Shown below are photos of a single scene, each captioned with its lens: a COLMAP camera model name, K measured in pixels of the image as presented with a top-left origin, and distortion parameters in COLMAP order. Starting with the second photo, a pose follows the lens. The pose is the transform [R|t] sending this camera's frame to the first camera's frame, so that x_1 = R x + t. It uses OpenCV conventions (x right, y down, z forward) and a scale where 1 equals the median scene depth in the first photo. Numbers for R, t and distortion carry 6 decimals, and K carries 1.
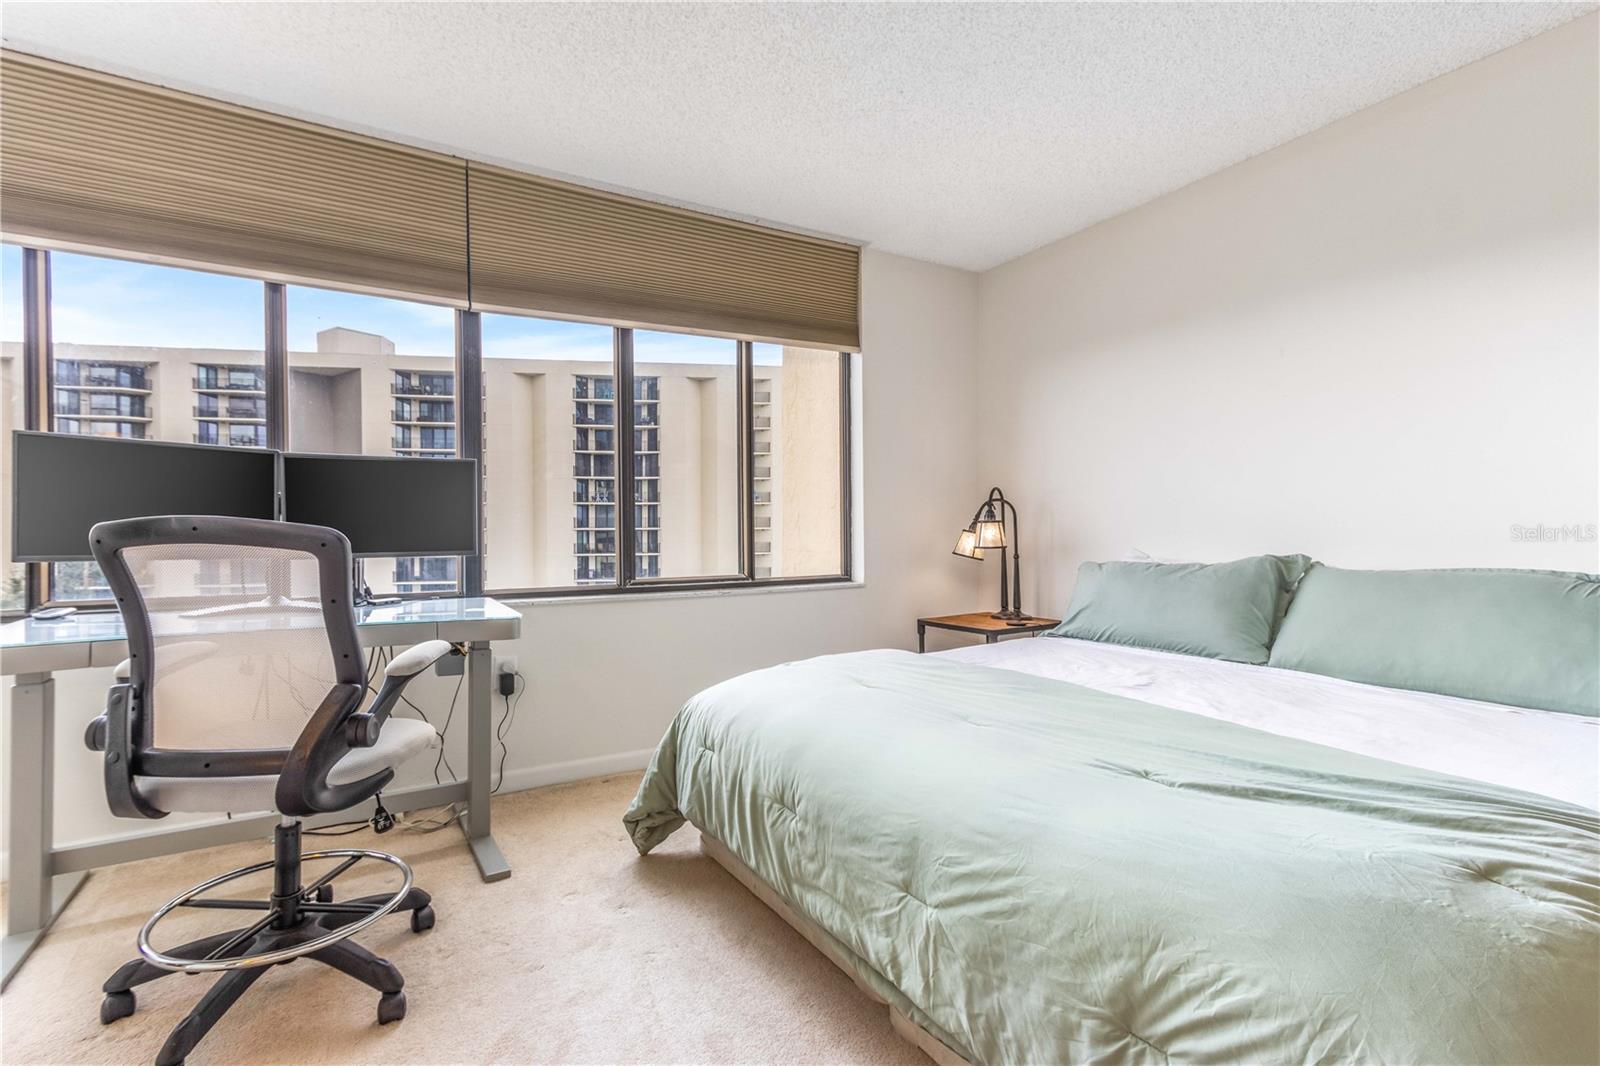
lens RADIAL K [[740.8, 0, 777.0], [0, 740.8, 532.7], [0, 0, 1]] dist [0.018477, -0.000079]
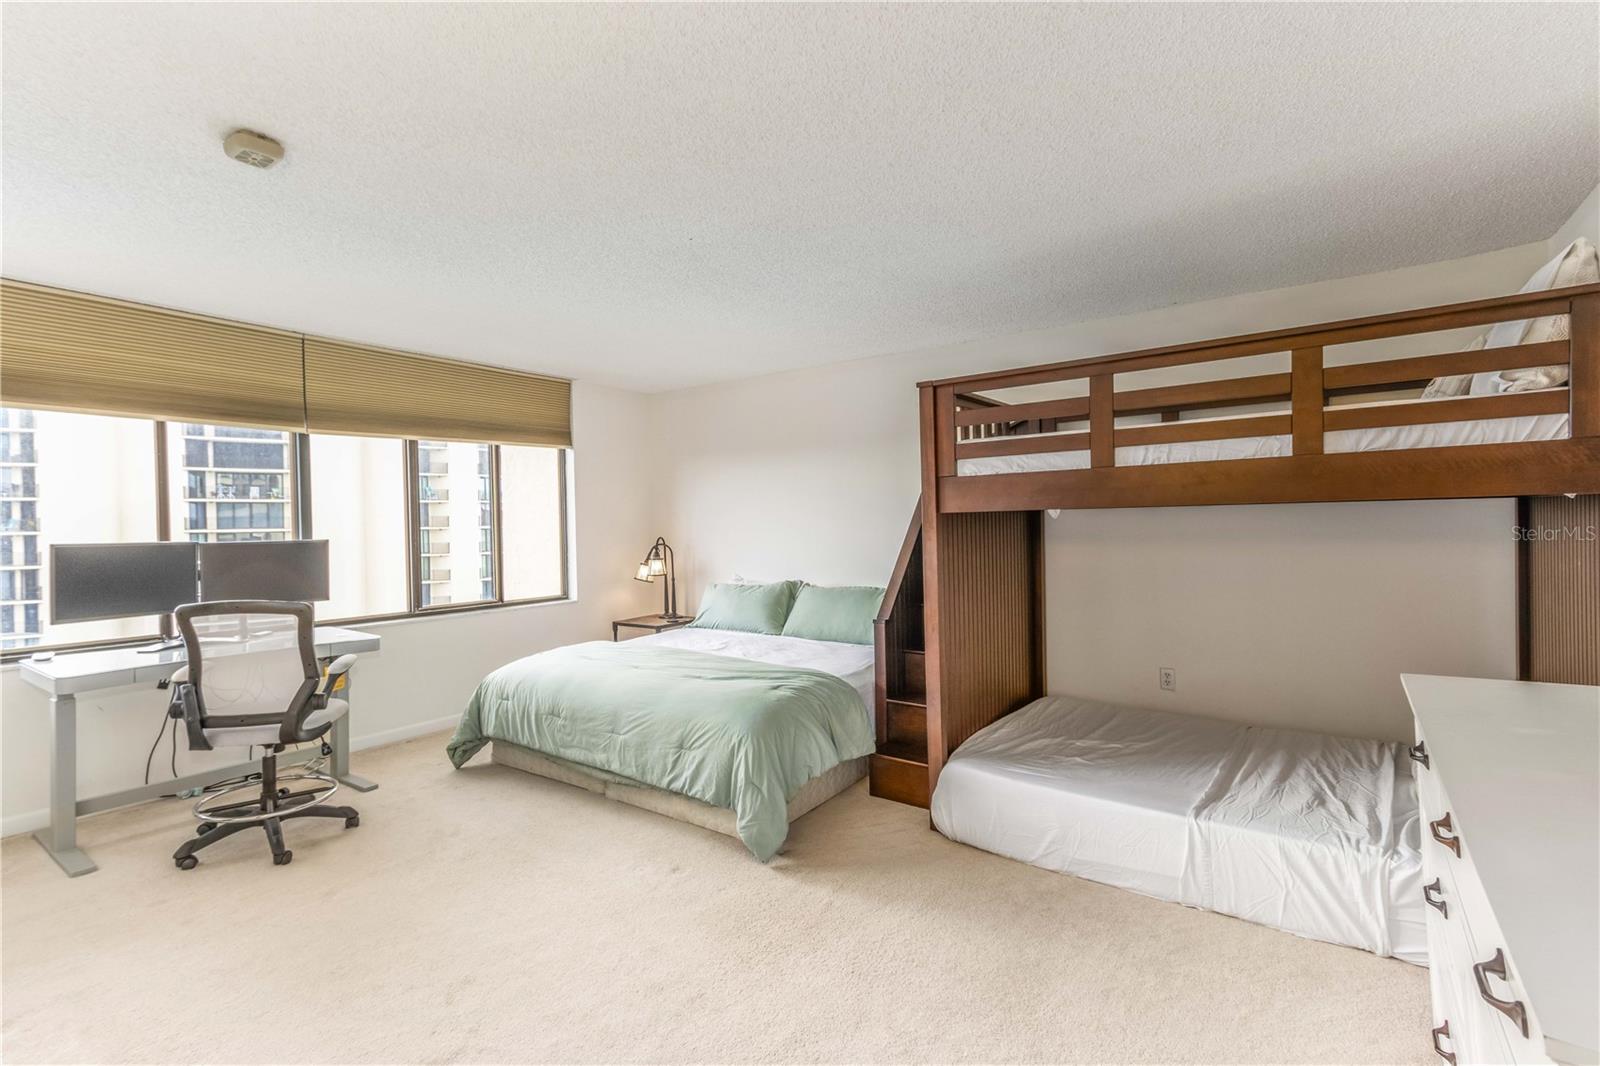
lens RADIAL K [[740.8, 0, 769.3], [0, 740.8, 539.4], [0, 0, 1]] dist [0.018477, -0.000079]
pose [[0.920010, -0.017290, 0.391514, -0.189789], [0.011519, 0.999788, 0.017085, -0.130729], [-0.391726, -0.011208, 0.920014, -0.926451]]
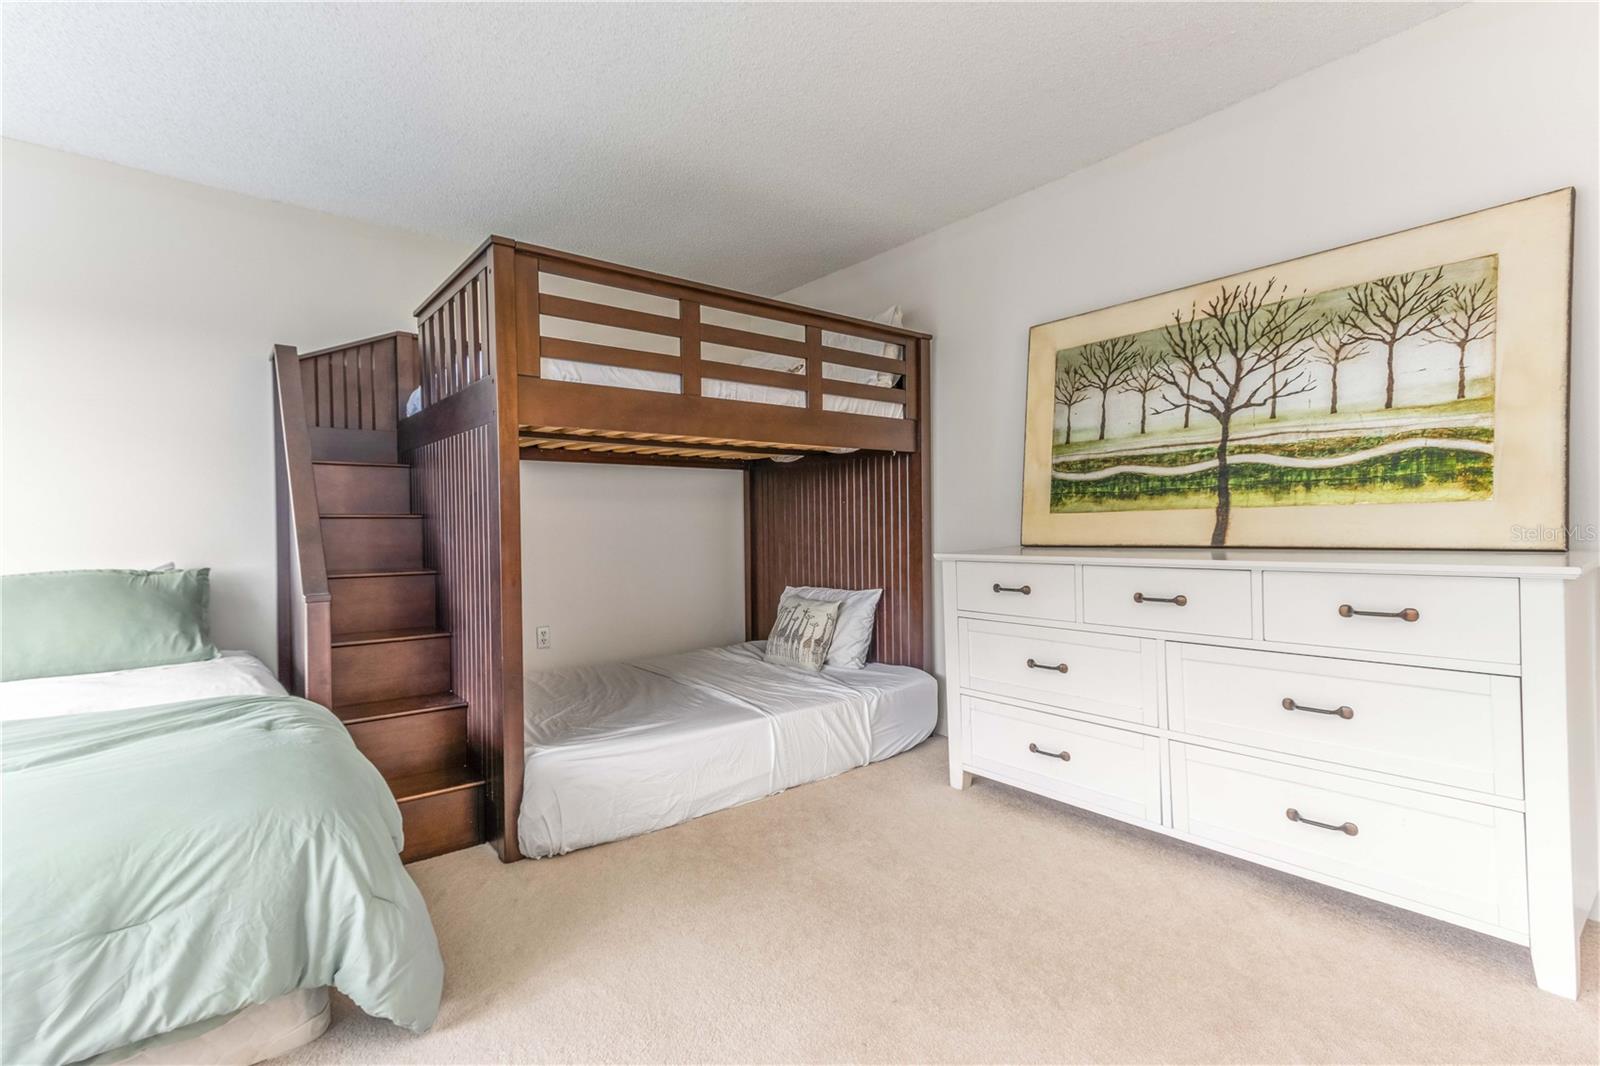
lens RADIAL K [[740.8, 0, 777.4], [0, 740.8, 536.2], [0, 0, 1]] dist [0.018477, -0.000079]
pose [[-0.146068, -0.005063, 0.989262, -0.420332], [0.017053, 0.999825, 0.007635, 0.000852], [-0.989128, 0.017985, -0.145956, 0.021828]]
